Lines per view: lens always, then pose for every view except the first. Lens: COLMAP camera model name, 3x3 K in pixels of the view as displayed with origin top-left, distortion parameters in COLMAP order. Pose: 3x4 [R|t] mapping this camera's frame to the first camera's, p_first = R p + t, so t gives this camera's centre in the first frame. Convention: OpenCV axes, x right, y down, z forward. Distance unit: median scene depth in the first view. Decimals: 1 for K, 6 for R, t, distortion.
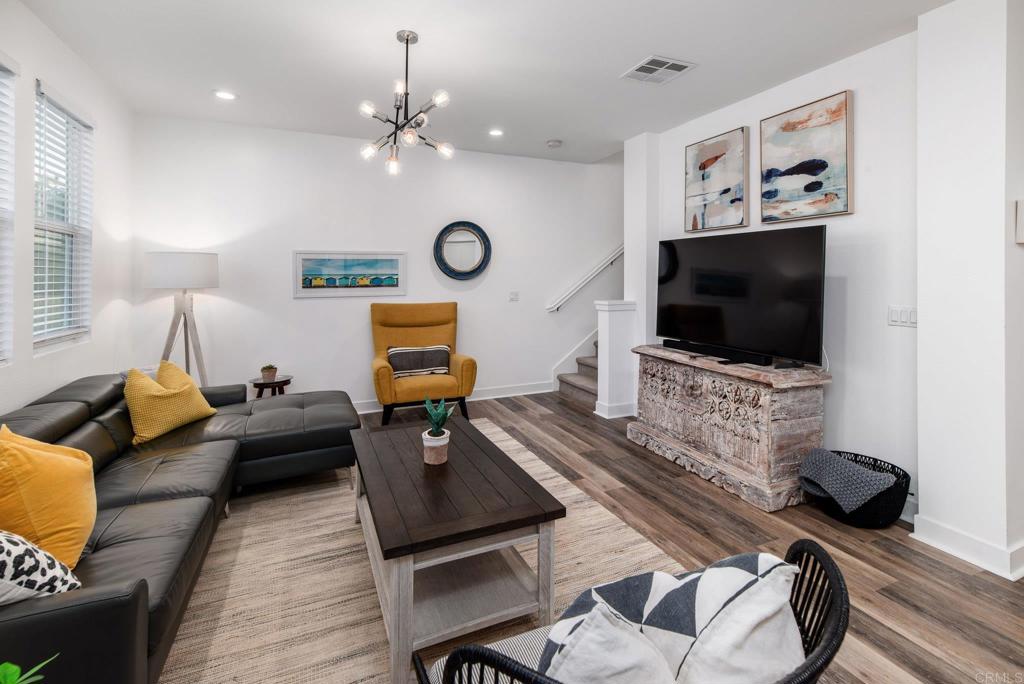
lens RADIAL K [[459.2, 0, 510.0], [0, 459.2, 344.8], [0, 0, 1]] dist [0.003552, 0.000636]
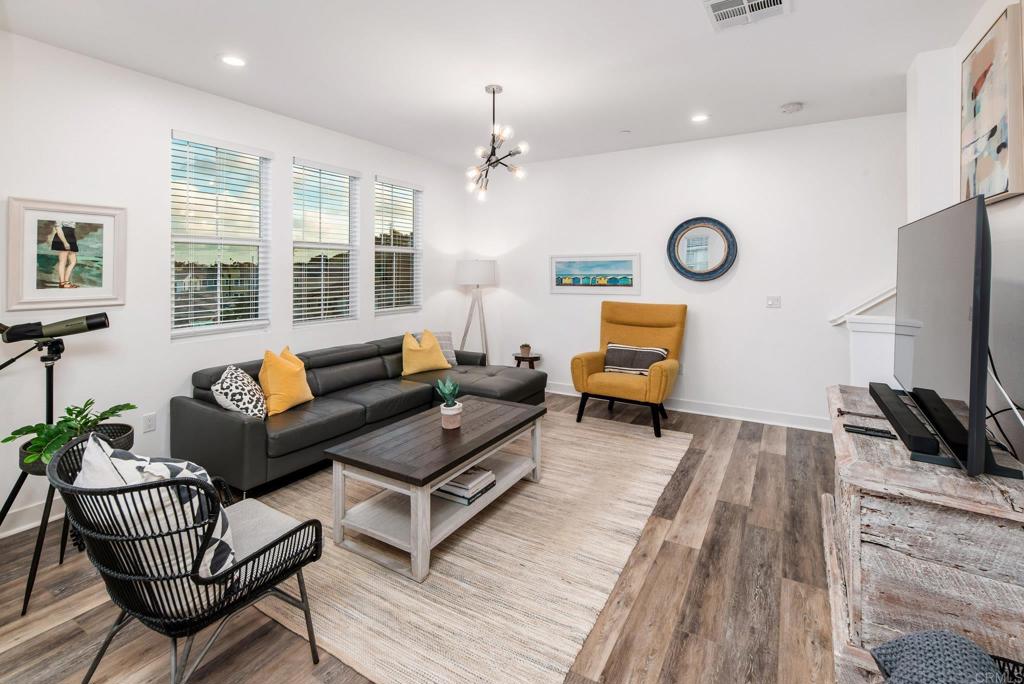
lens RADIAL K [[459.2, 0, 513.1], [0, 459.2, 340.1], [0, 0, 1]] dist [0.003552, 0.000636]
pose [[0.586320, 0.123055, -0.800679, 0.499905], [-0.116757, 0.990912, 0.066794, -0.049691], [0.801621, 0.054322, 0.595359, 0.191822]]
